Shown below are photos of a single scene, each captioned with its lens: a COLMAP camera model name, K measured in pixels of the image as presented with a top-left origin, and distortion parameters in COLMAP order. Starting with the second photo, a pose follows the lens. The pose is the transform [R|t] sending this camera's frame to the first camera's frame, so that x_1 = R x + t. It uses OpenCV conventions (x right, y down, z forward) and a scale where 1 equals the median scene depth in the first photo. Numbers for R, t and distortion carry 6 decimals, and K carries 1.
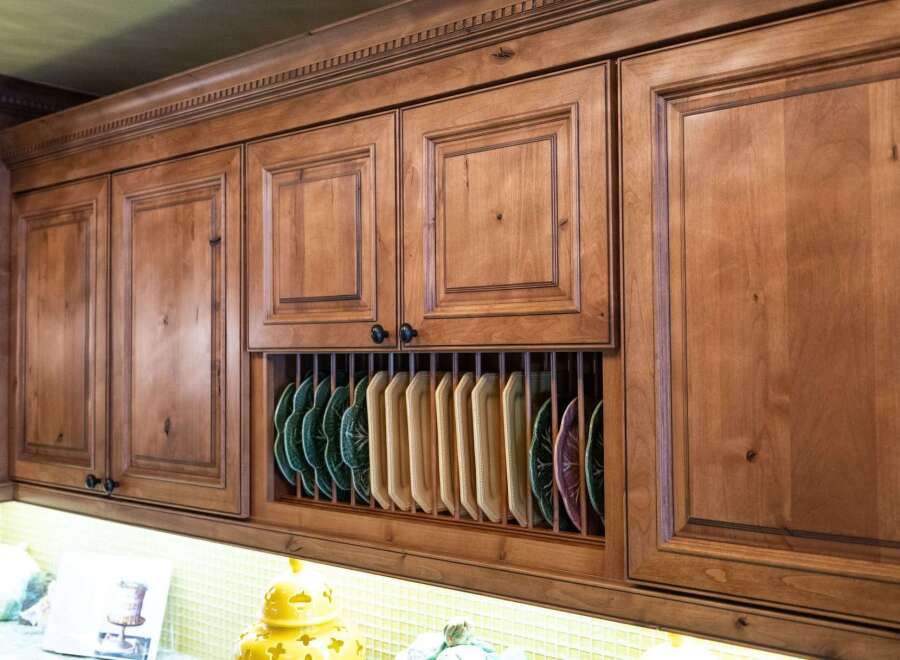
lens RADIAL K [[940.1, 0, 452.3], [0, 940.1, 332.9], [0, 0, 1]] dist [0.011177, 0.000000]
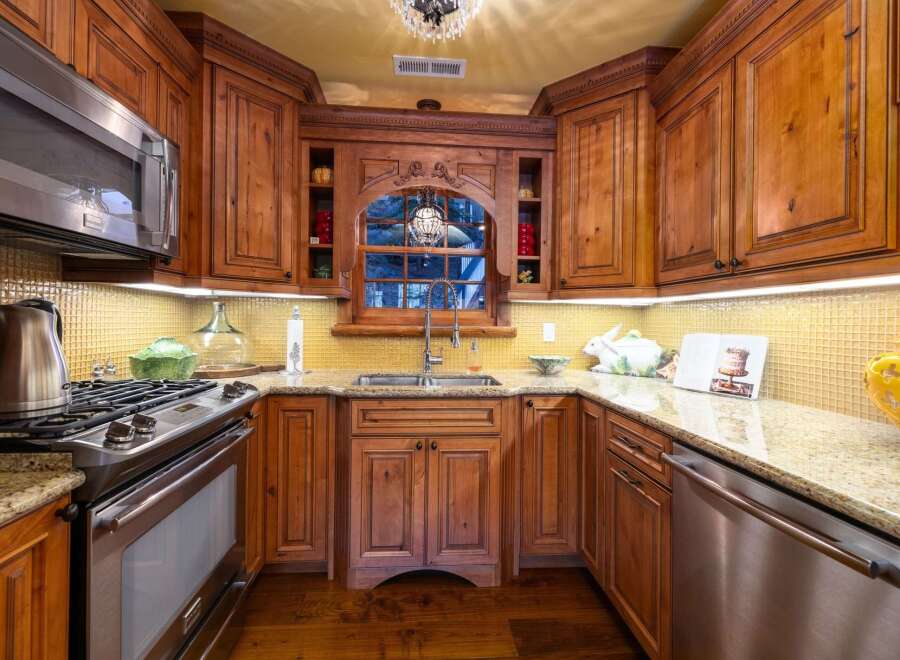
lens RADIAL K [[423.1, 0, 454.0], [0, 423.1, 323.4], [0, 0, 1]] dist [0.005920, -0.000469]
pose [[0.694939, 0.009795, -0.719002, -0.170808], [0.008489, 0.999726, 0.021824, 0.213775], [0.719018, -0.021270, 0.694666, 0.194468]]
